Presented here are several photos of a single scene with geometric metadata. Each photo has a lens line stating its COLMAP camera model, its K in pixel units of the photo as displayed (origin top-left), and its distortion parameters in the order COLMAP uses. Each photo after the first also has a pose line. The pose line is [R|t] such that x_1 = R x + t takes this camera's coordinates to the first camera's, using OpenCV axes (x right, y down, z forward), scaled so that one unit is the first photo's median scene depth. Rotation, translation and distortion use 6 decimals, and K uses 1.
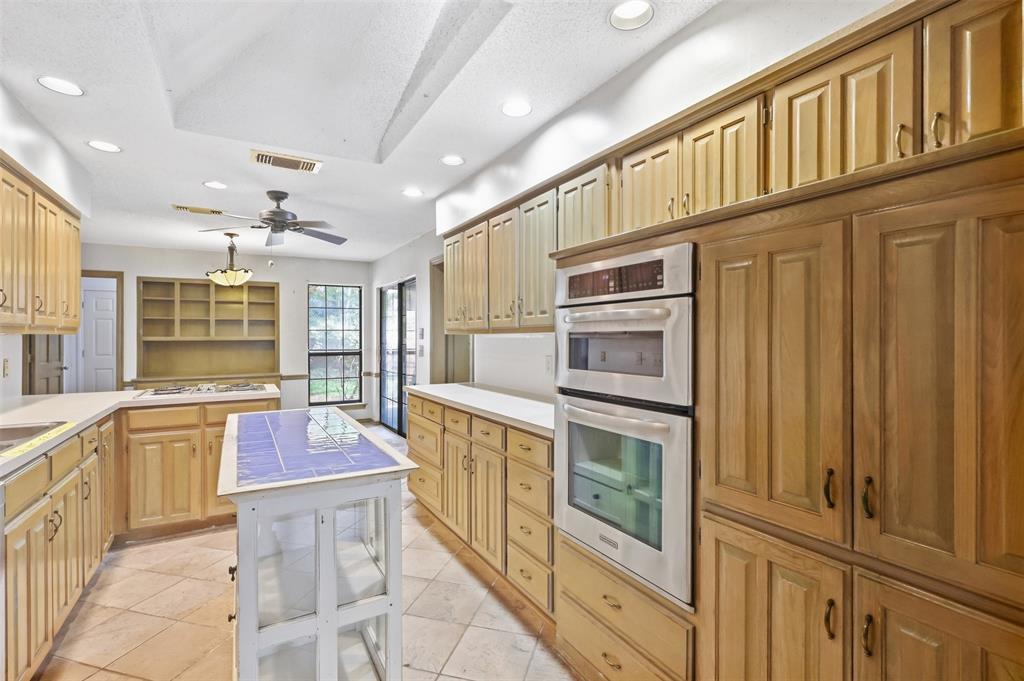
lens RADIAL K [[488.5, 0, 507.0], [0, 488.5, 340.2], [0, 0, 1]] dist [-0.004434, 0.000273]
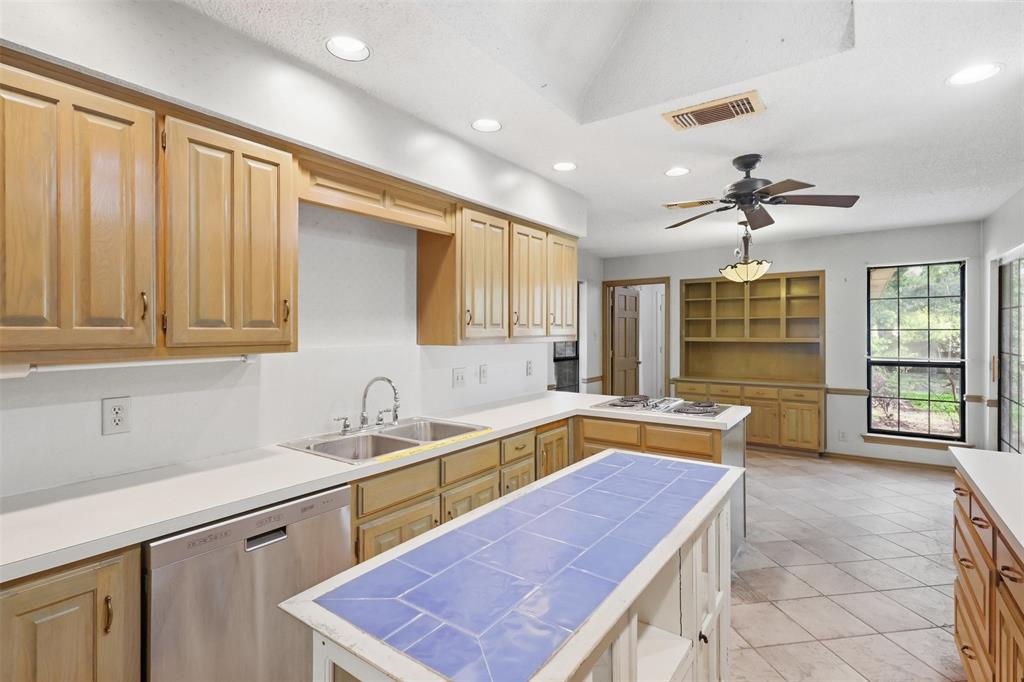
lens RADIAL K [[488.5, 0, 511.2], [0, 488.5, 331.9], [0, 0, 1]] dist [-0.004434, 0.000273]
pose [[0.410299, 0.004322, -0.911941, 0.048948], [-0.002823, 0.999990, 0.003469, -0.021378], [0.911947, 0.001152, 0.410307, 0.233583]]
